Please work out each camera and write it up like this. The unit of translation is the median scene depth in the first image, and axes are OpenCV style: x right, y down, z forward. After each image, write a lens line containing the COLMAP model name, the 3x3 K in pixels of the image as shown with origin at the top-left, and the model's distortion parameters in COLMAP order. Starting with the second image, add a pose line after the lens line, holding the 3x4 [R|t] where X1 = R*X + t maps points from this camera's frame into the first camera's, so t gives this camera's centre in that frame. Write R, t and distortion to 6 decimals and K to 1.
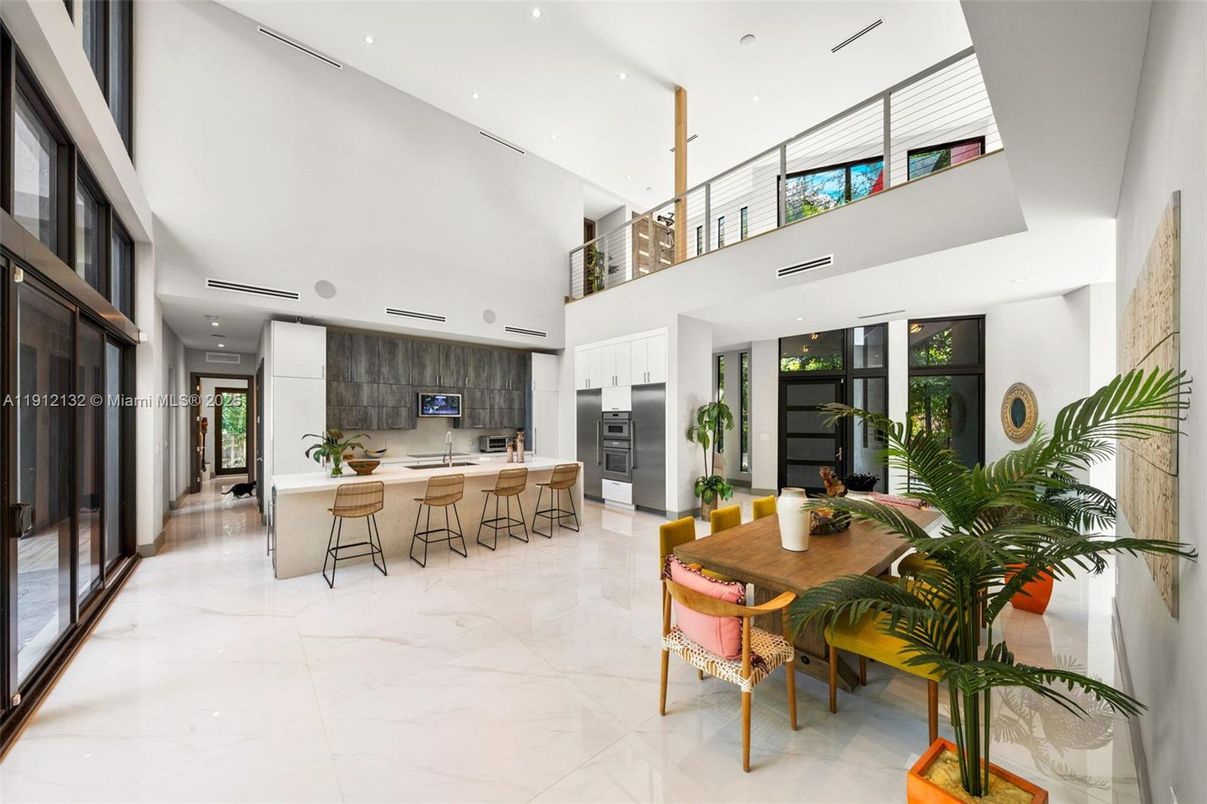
lens RADIAL K [[418.6, 0, 597.3], [0, 418.6, 418.9], [0, 0, 1]] dist [0.000706, -0.000017]
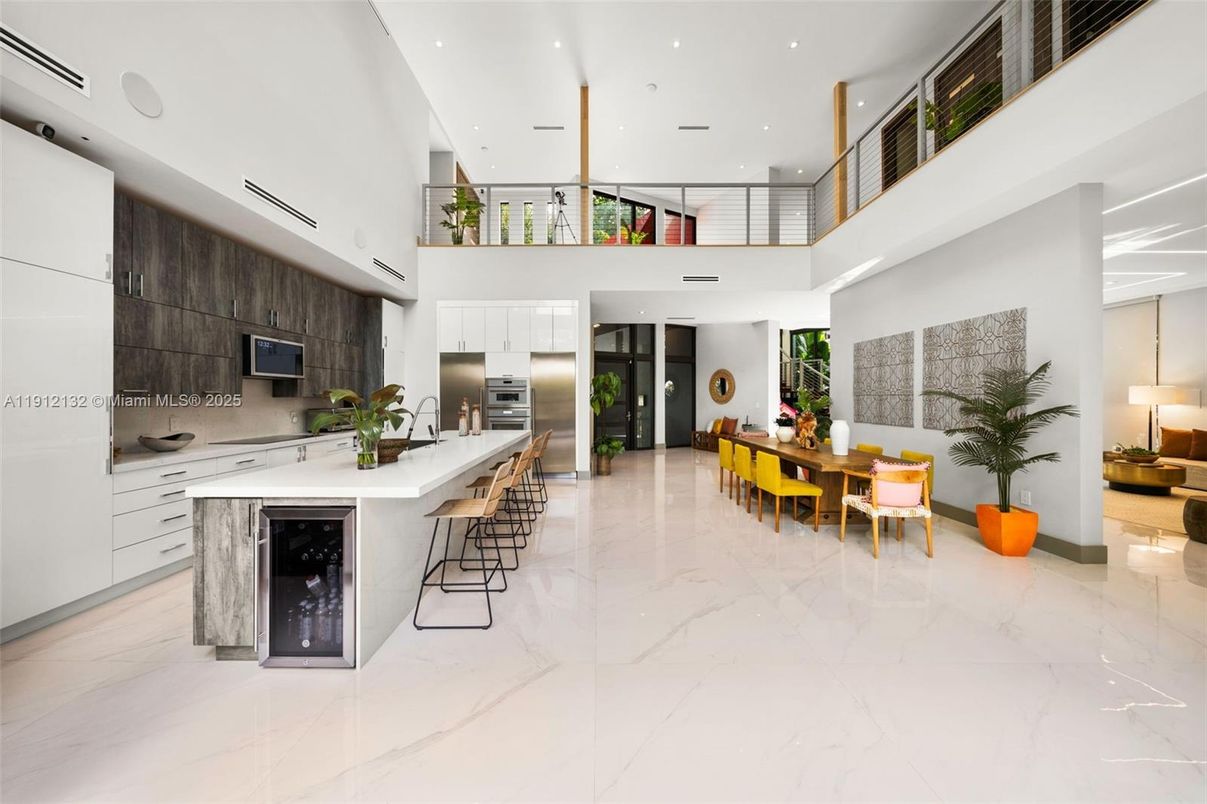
lens RADIAL K [[409.6, 0, 600.8], [0, 409.6, 397.0], [0, 0, 1]] dist [0.001563, -0.000061]
pose [[0.647825, 0.000662, 0.761789, -0.513532], [0.001936, 0.999995, -0.002516, 0.026274], [-0.761787, 0.003105, 0.647820, 0.235072]]
